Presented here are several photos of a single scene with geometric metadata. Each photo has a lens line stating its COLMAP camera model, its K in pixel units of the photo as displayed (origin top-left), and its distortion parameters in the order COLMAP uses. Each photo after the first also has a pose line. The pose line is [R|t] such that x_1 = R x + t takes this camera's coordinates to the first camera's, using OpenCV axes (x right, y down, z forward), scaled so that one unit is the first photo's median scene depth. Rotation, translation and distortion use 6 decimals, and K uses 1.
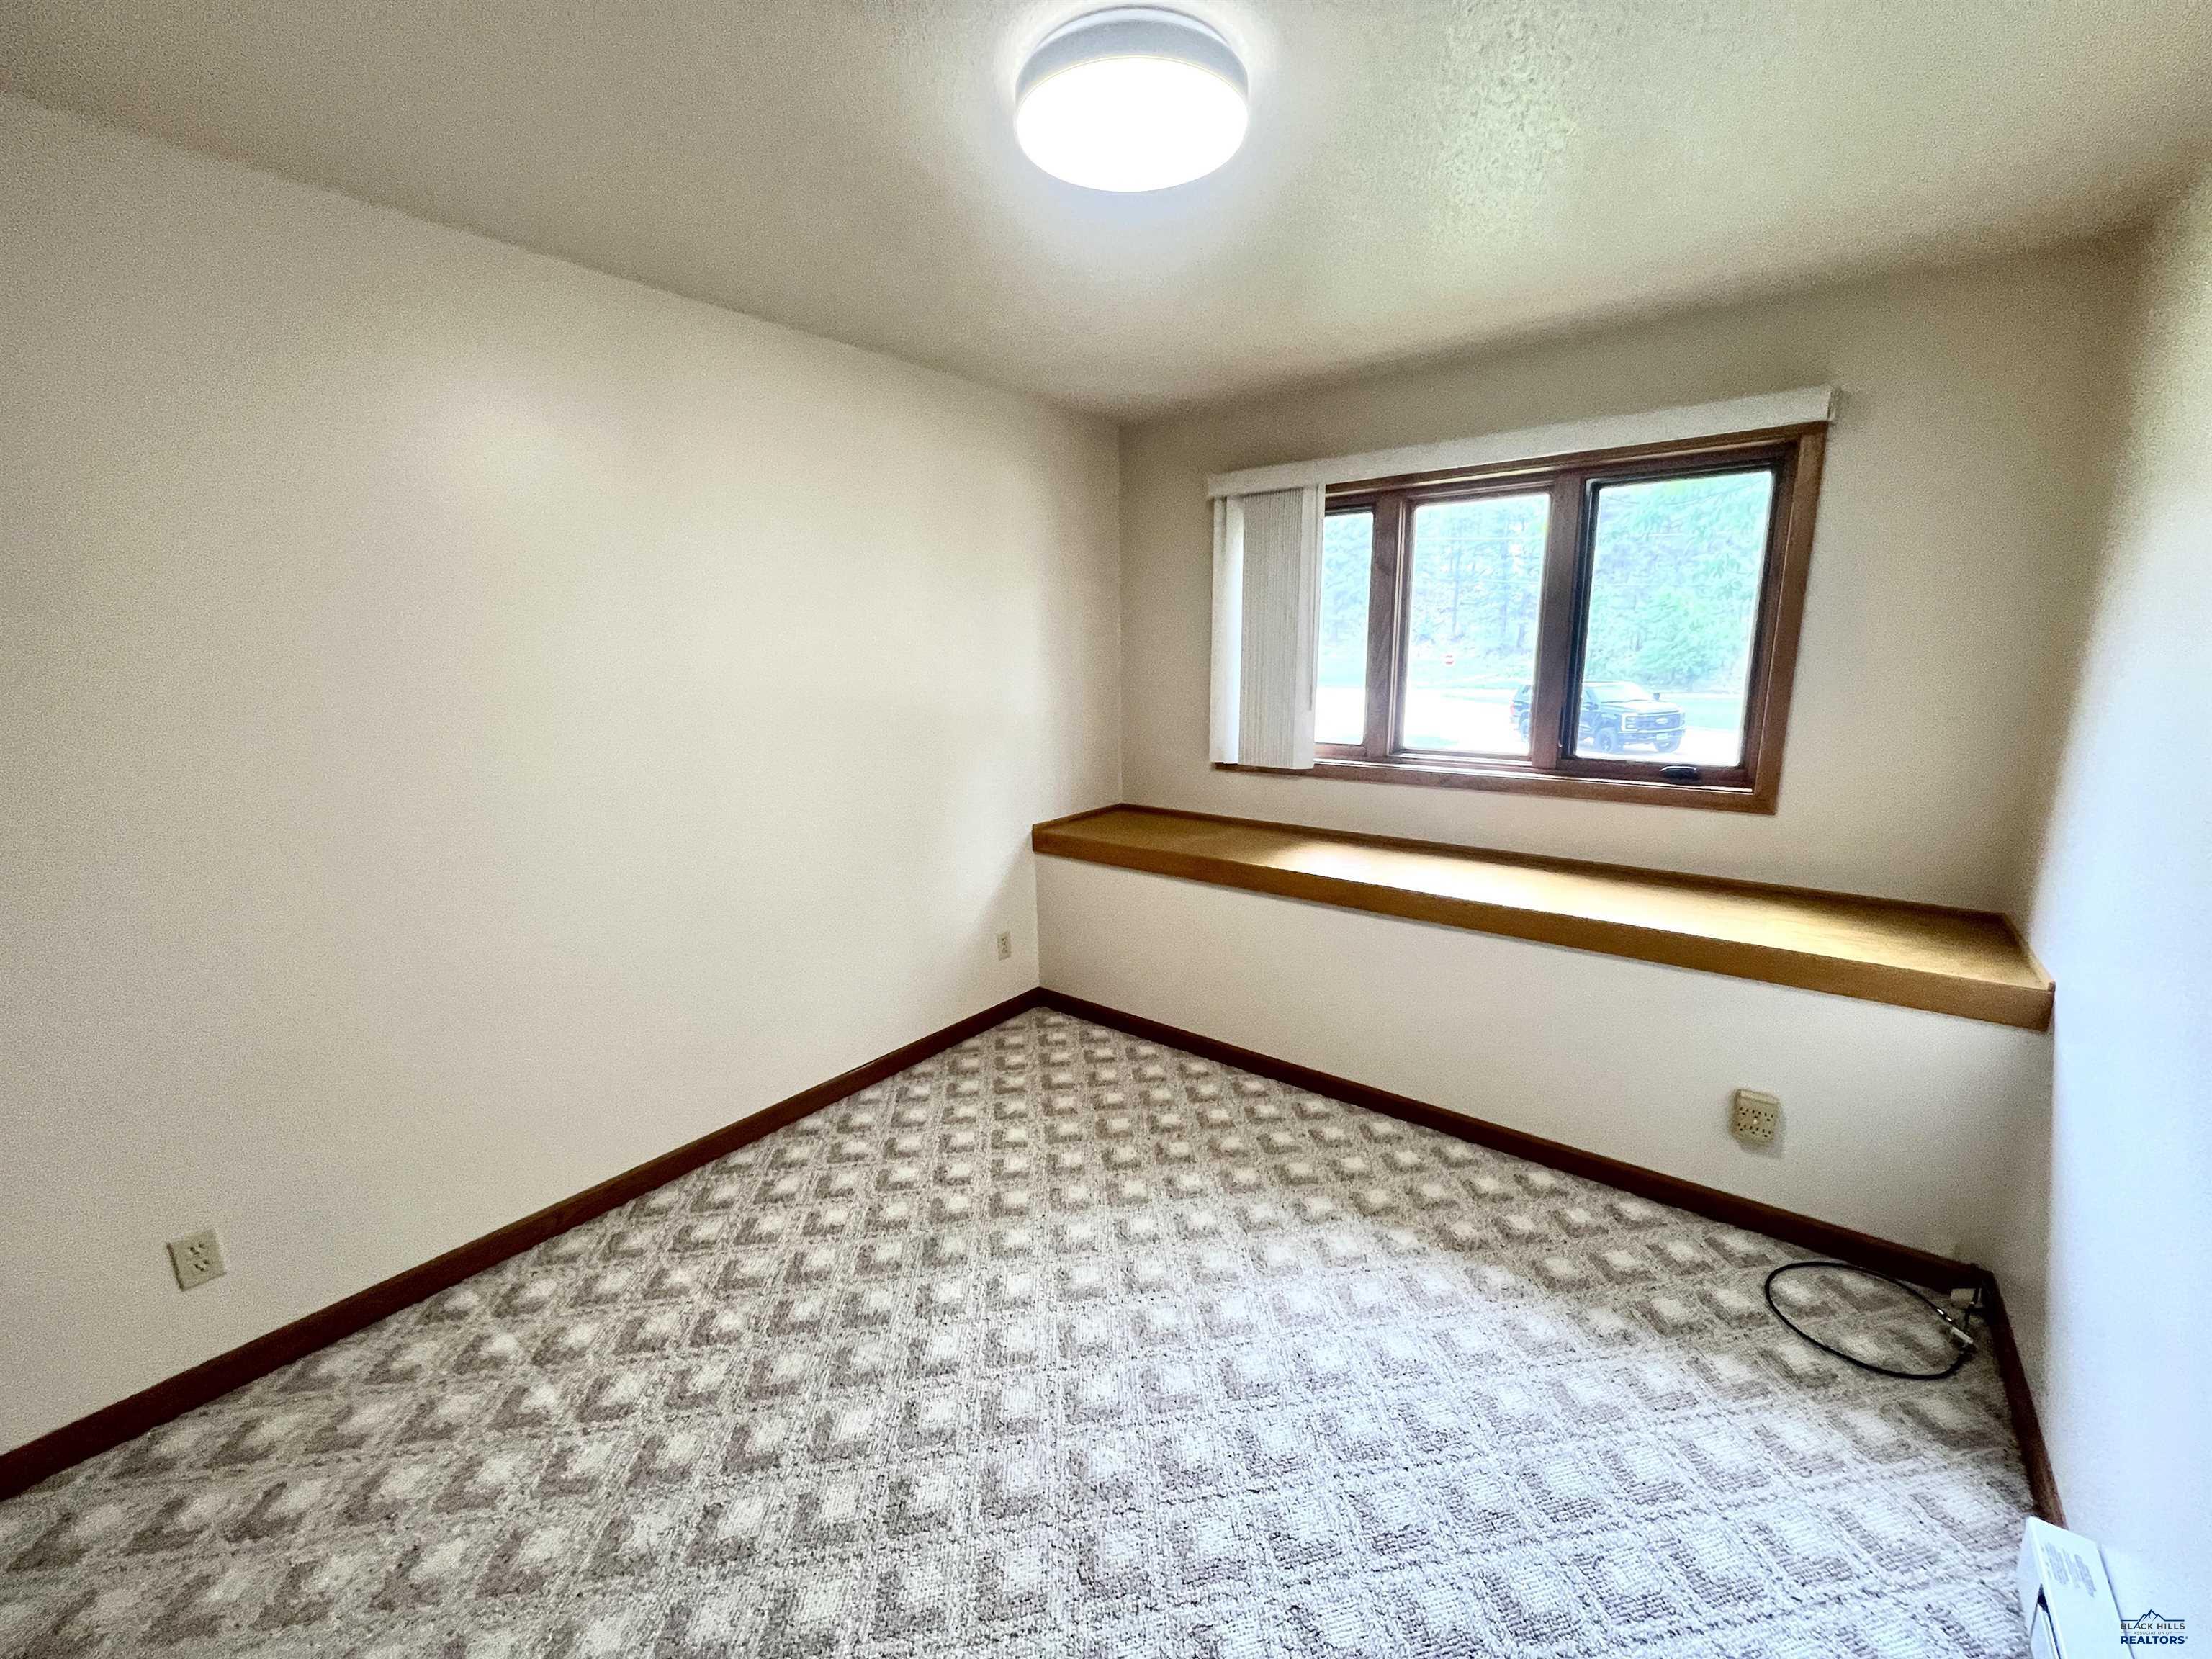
lens RADIAL K [[884.4, 0, 1105.2], [0, 884.4, 832.4], [0, 0, 1]] dist [-0.004166, 0.000244]
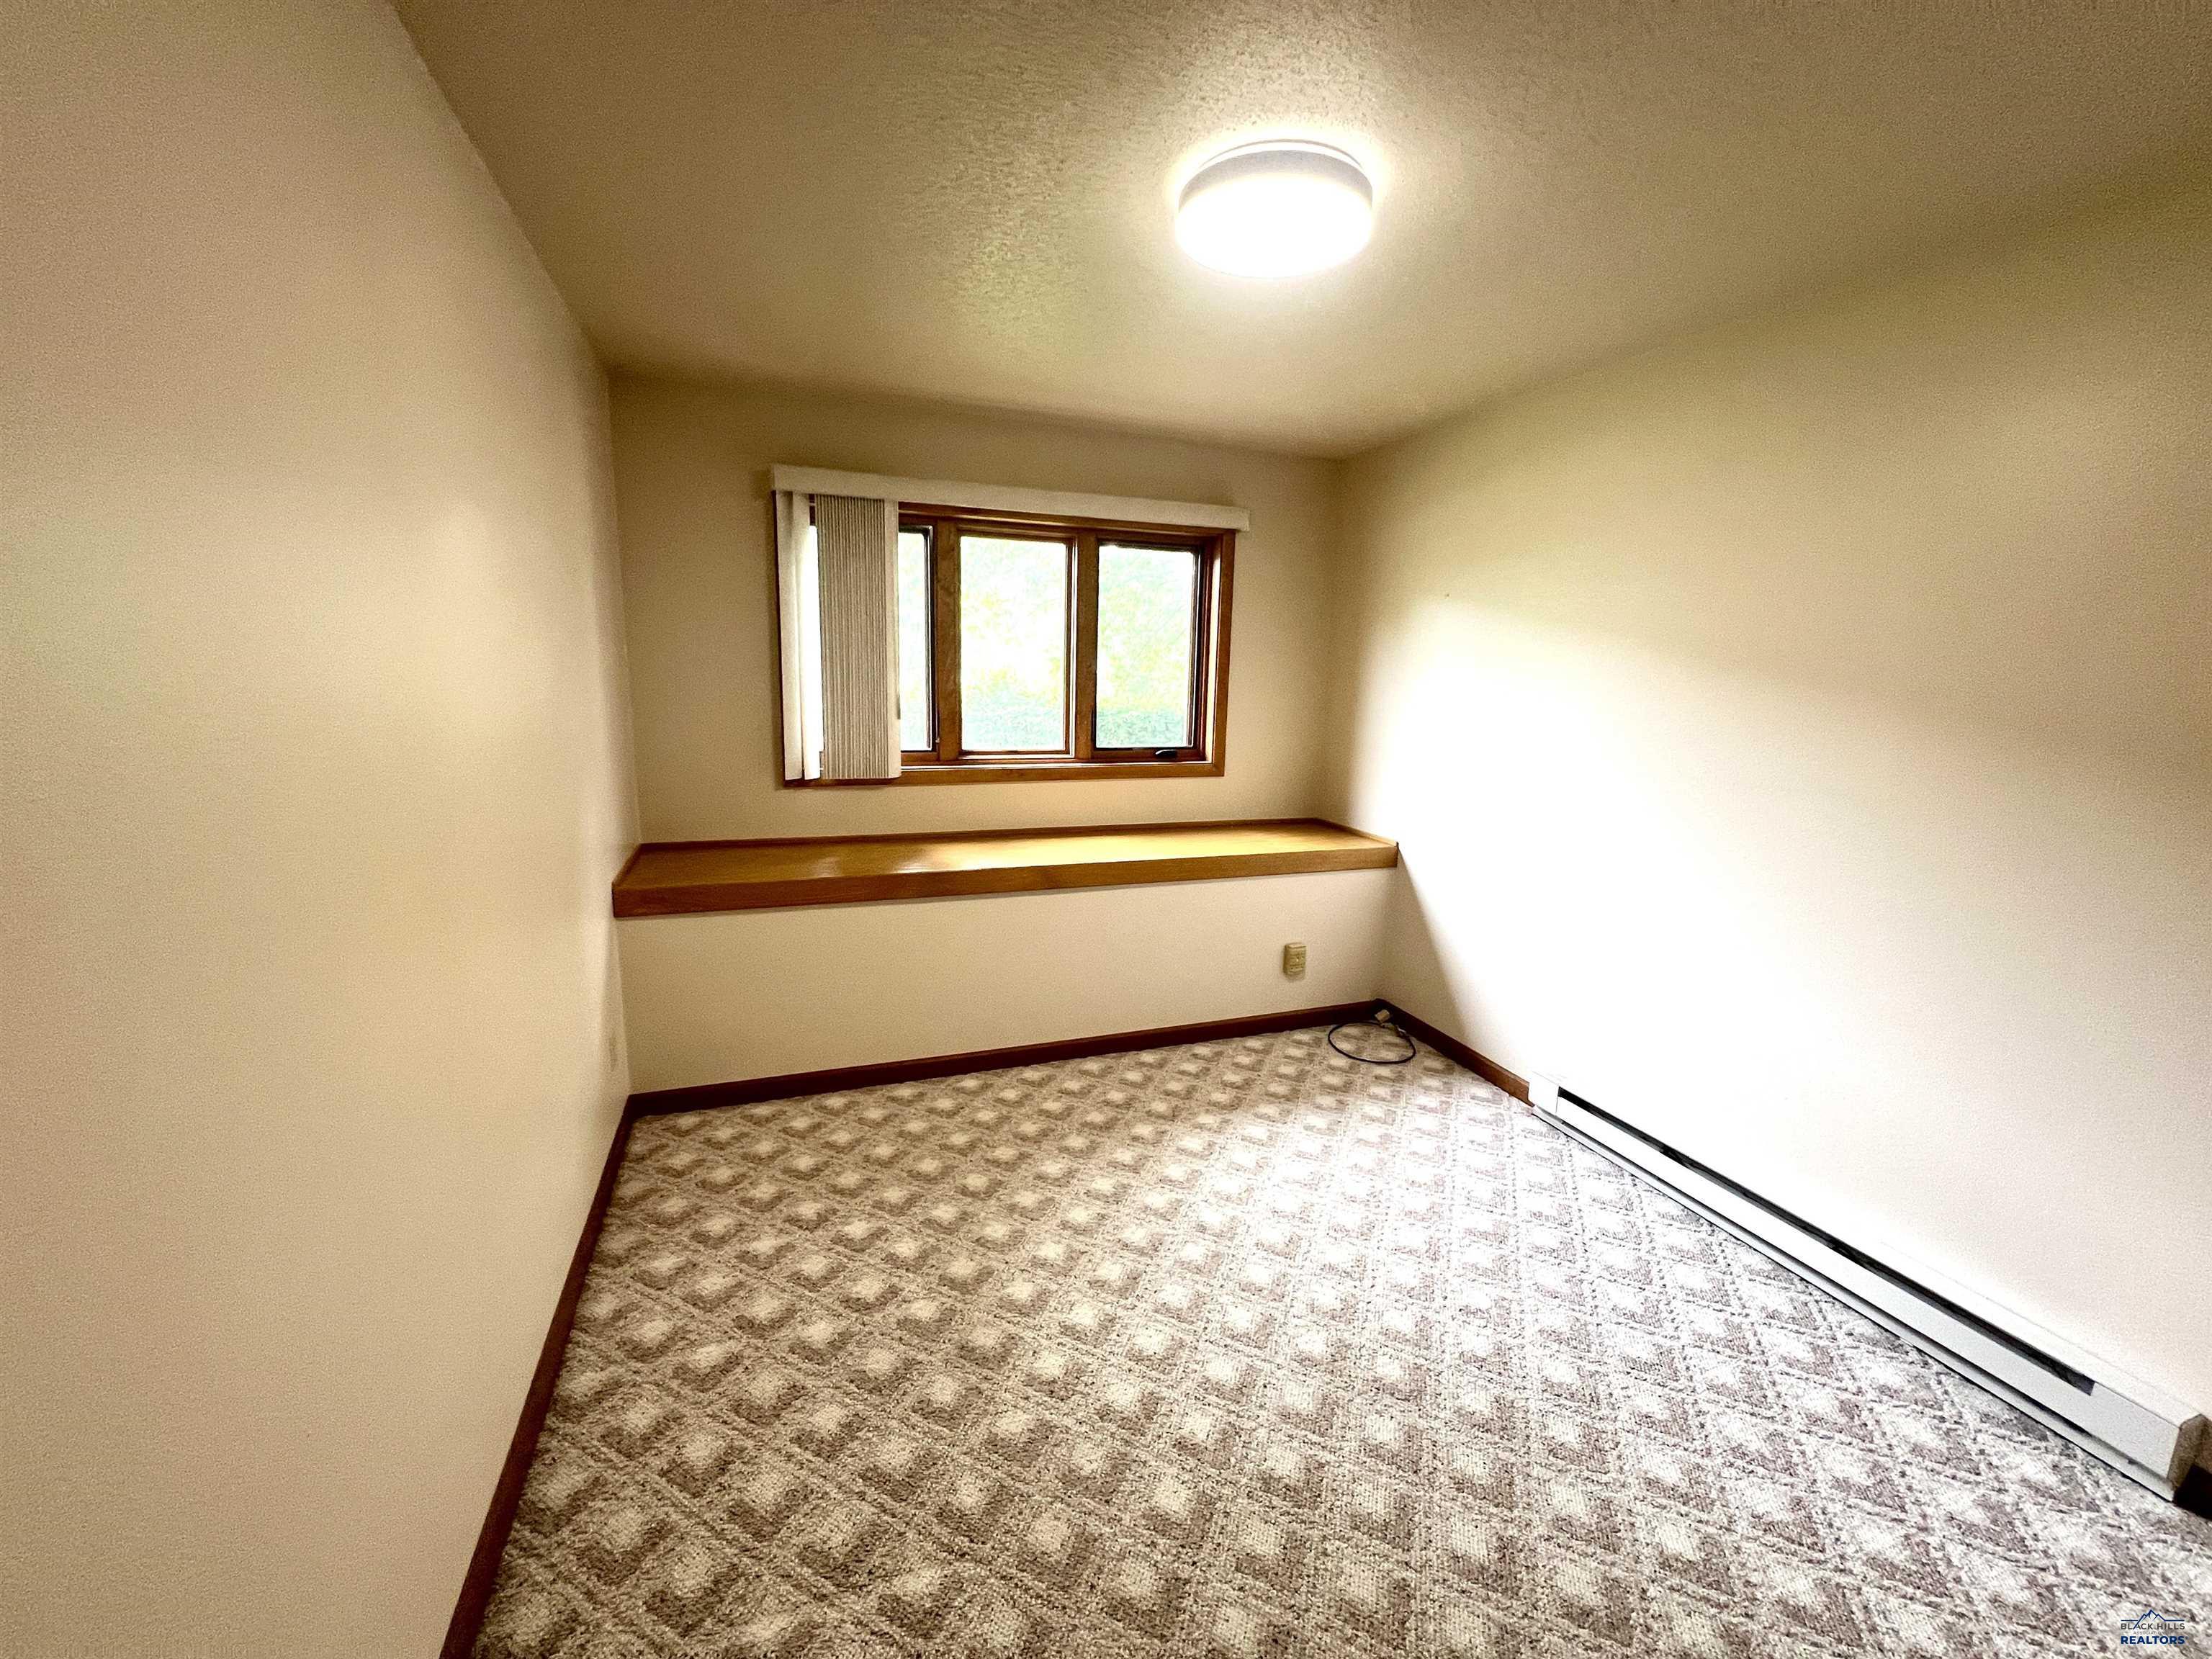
lens RADIAL K [[888.5, 0, 1107.7], [0, 888.5, 820.8], [0, 0, 1]] dist [-0.007482, 0.001922]
pose [[0.527306, -0.122829, 0.840750, -0.698834], [0.145148, 0.987973, 0.053303, -0.055425], [-0.837186, 0.093926, 0.538793, 0.346023]]
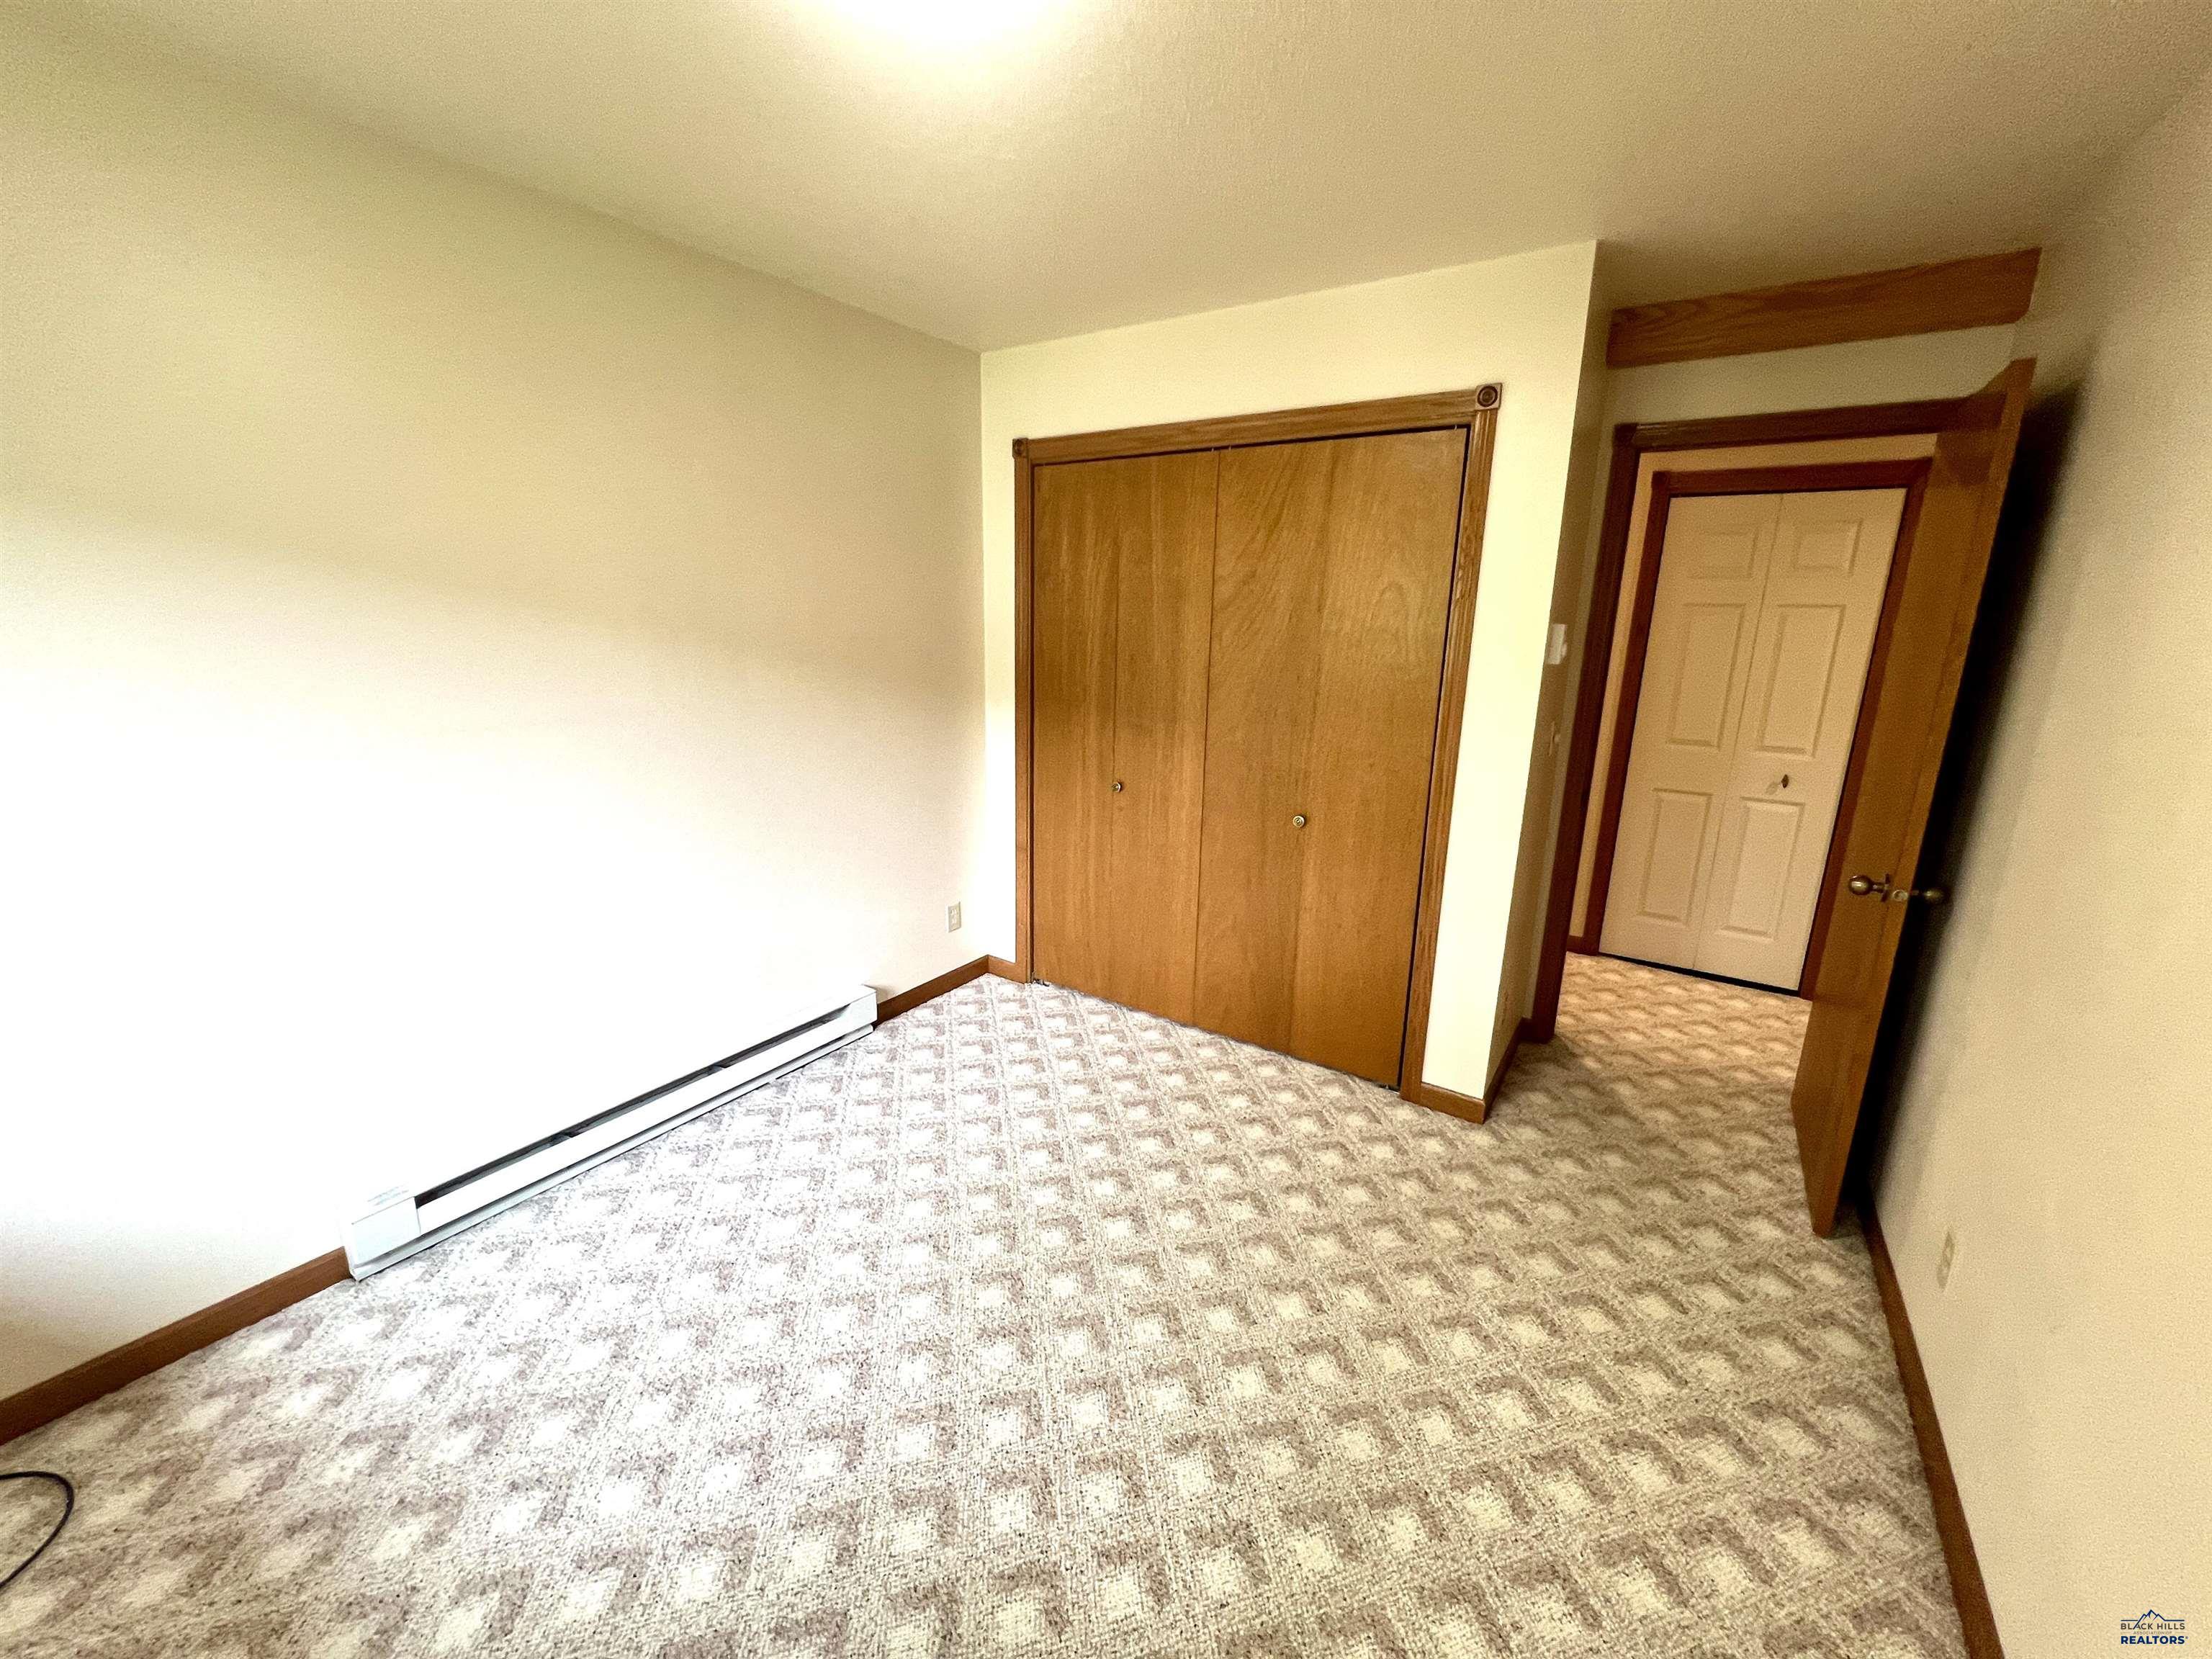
lens RADIAL K [[884.4, 0, 1097.6], [0, 884.4, 820.0], [0, 0, 1]] dist [-0.004166, 0.000244]
pose [[-0.997602, 0.008385, -0.068700, -0.033917], [-0.021943, 0.903103, 0.428862, -0.241748], [0.065640, 0.429342, -0.900754, 1.132248]]
